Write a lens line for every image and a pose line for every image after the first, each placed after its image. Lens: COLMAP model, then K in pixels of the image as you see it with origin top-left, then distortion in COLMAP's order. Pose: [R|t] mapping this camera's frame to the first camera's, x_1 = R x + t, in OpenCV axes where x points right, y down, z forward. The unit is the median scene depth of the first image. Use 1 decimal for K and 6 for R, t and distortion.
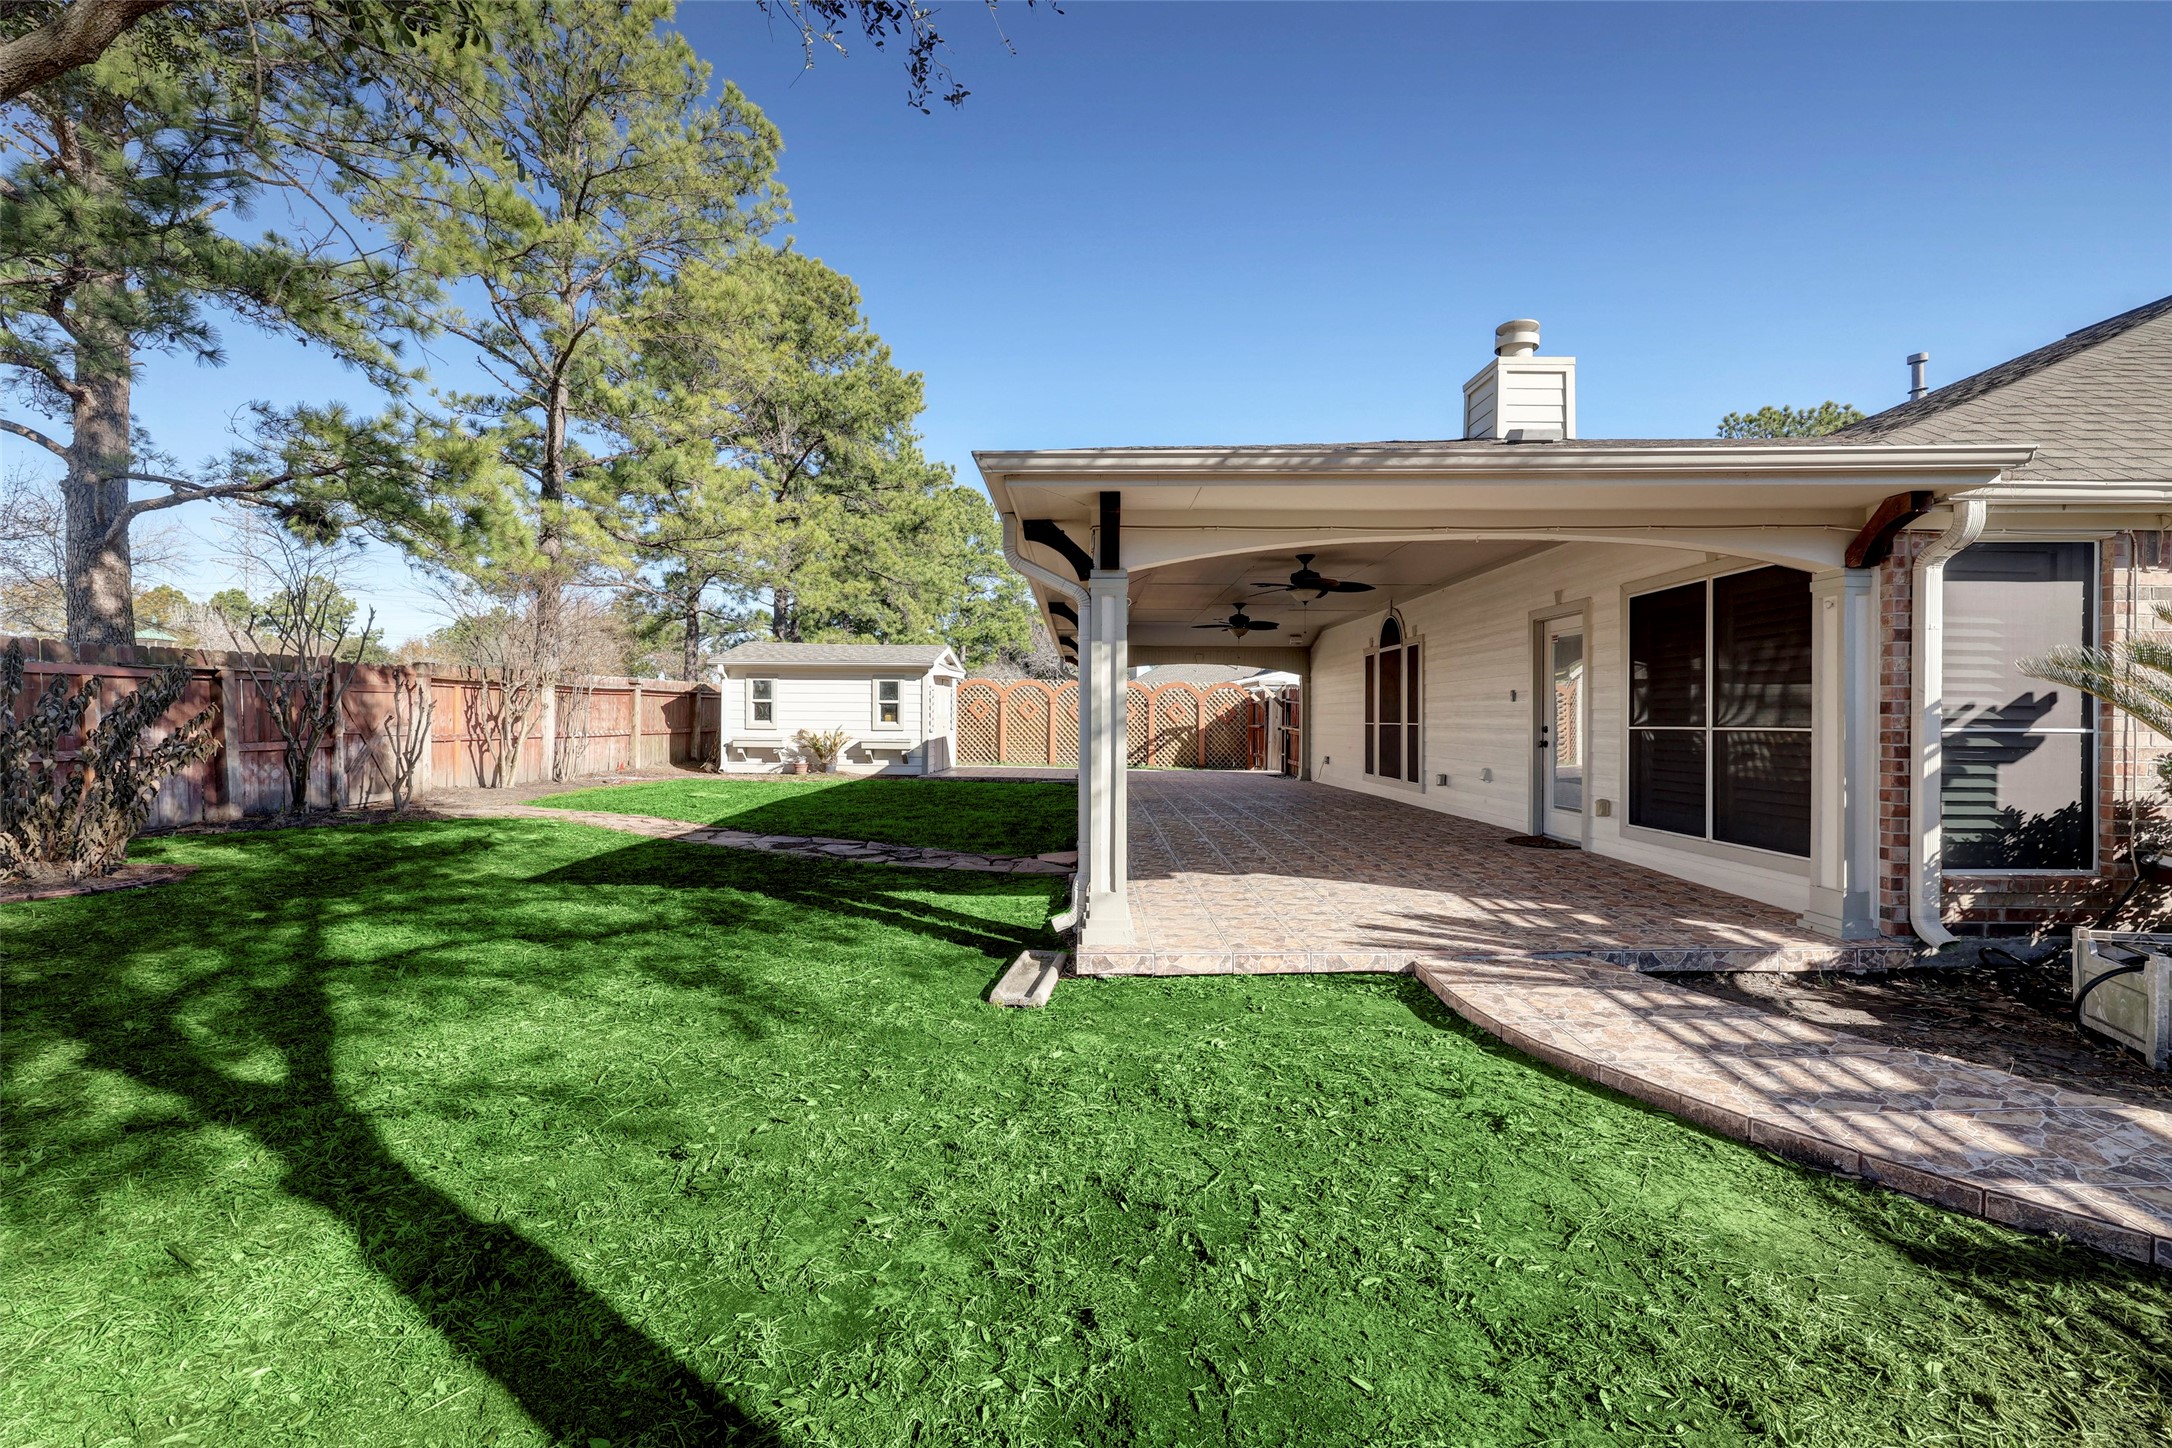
lens RADIAL K [[860.2, 0, 1084.8], [0, 860.2, 718.6], [0, 0, 1]] dist [0.003358, 0.000310]
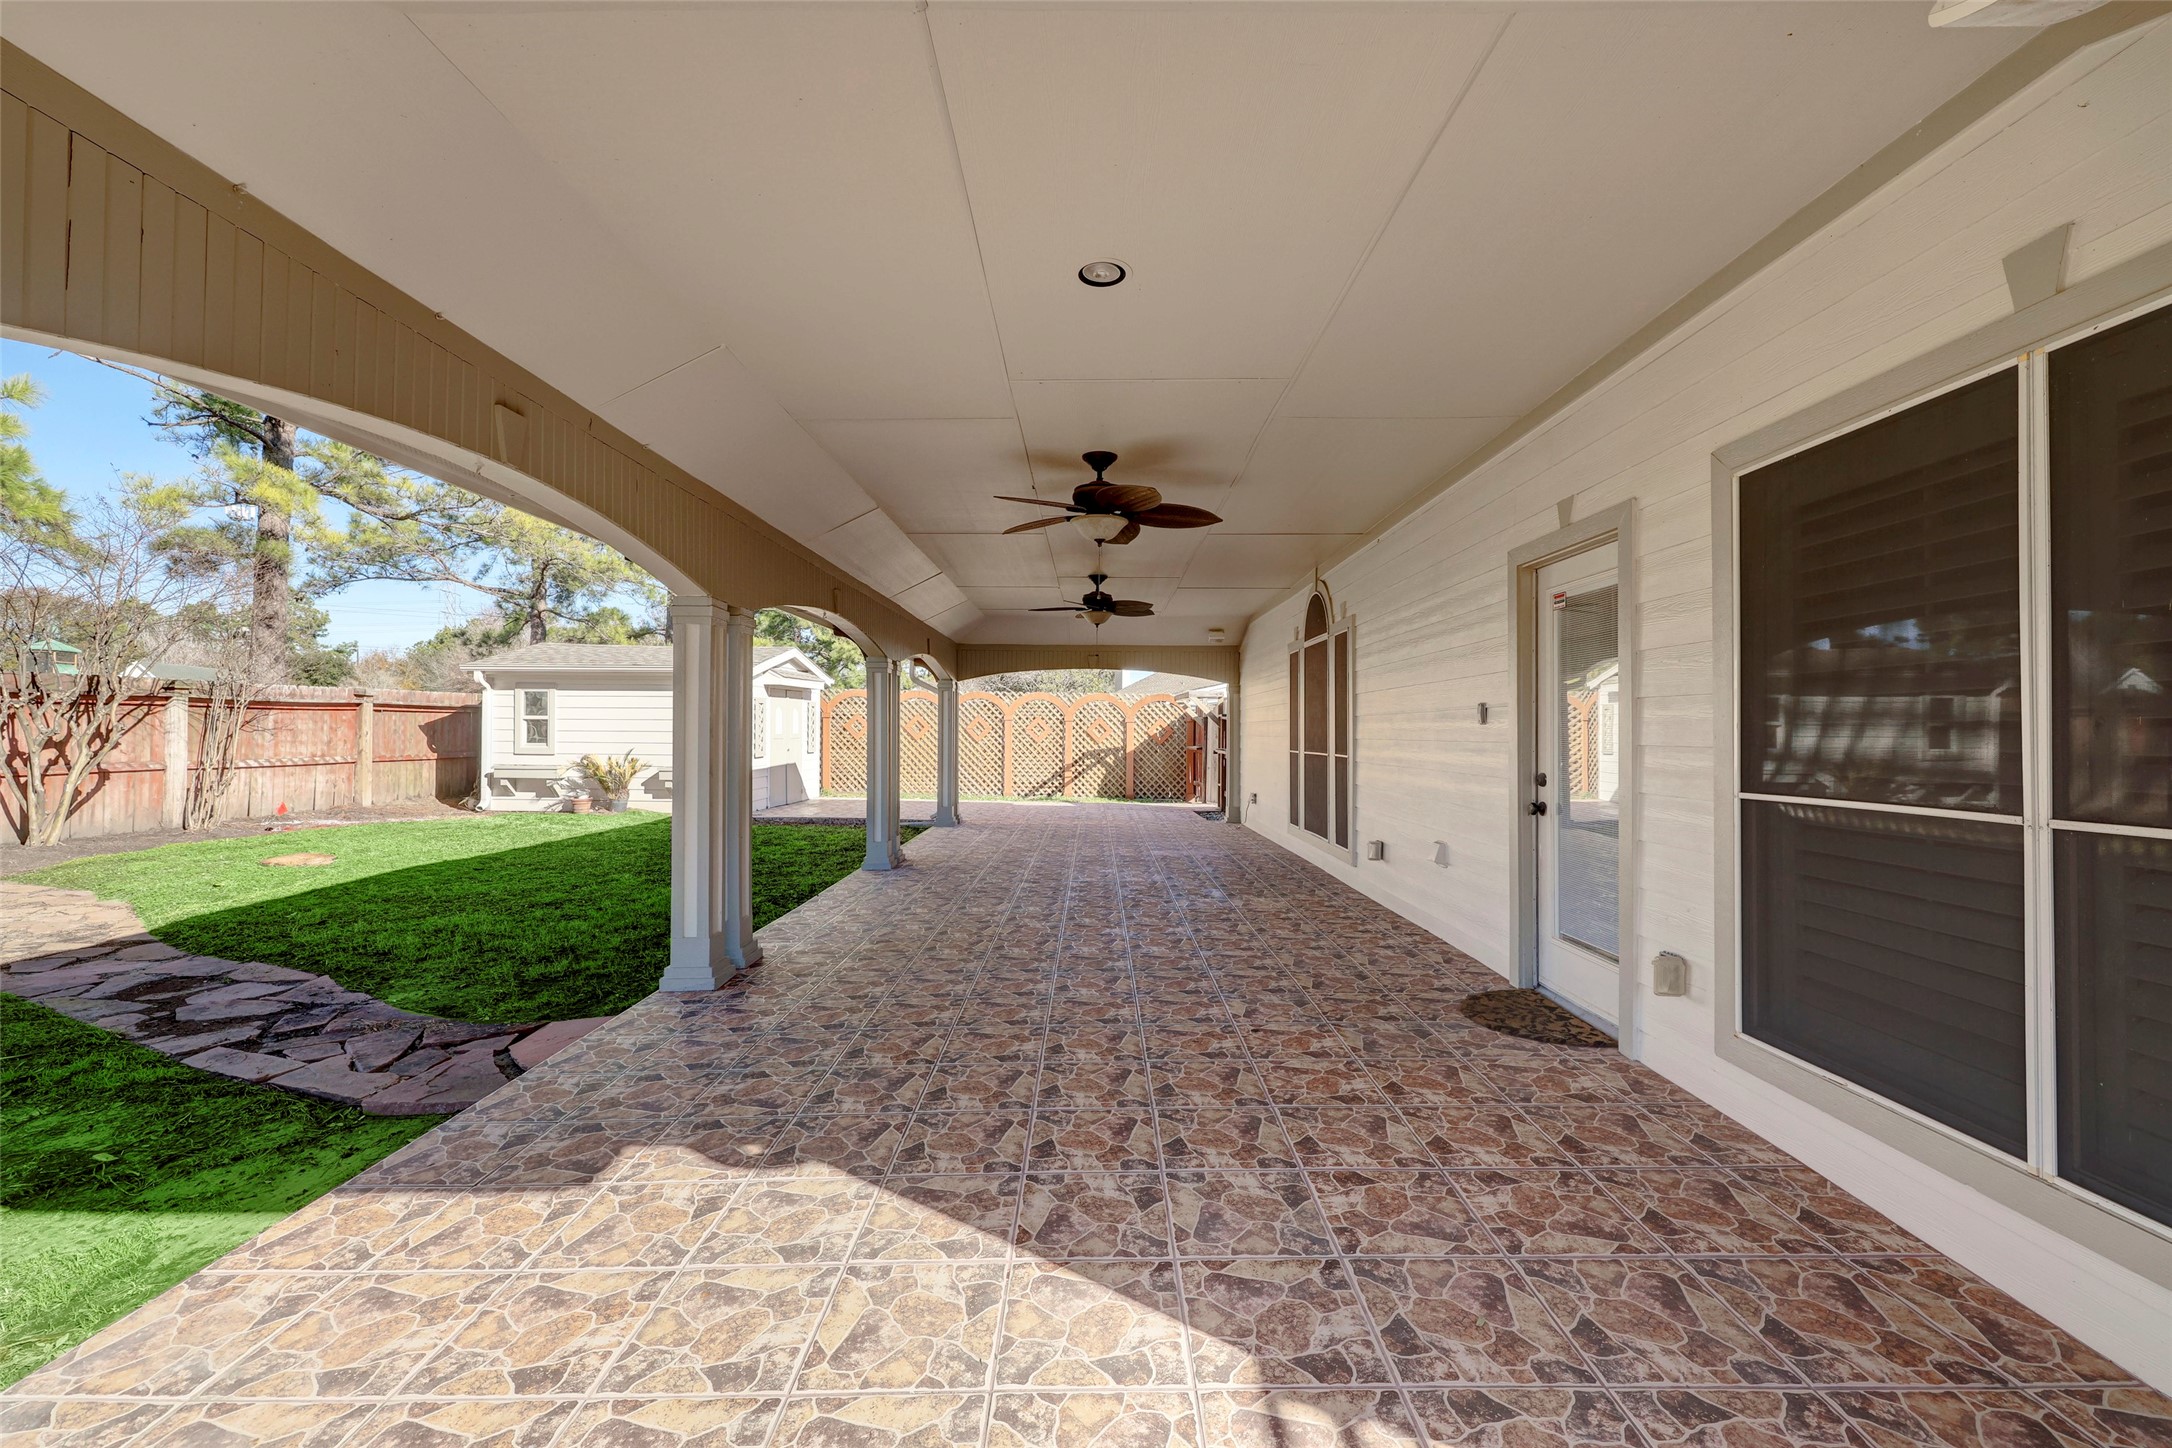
lens RADIAL K [[860.2, 0, 1085.2], [0, 860.2, 725.7], [0, 0, 1]] dist [0.003358, 0.000310]
pose [[0.999894, -0.000628, -0.014554, 0.134327], [0.000517, 0.999971, -0.007610, -0.007638], [0.014558, 0.007602, 0.999865, 0.240221]]
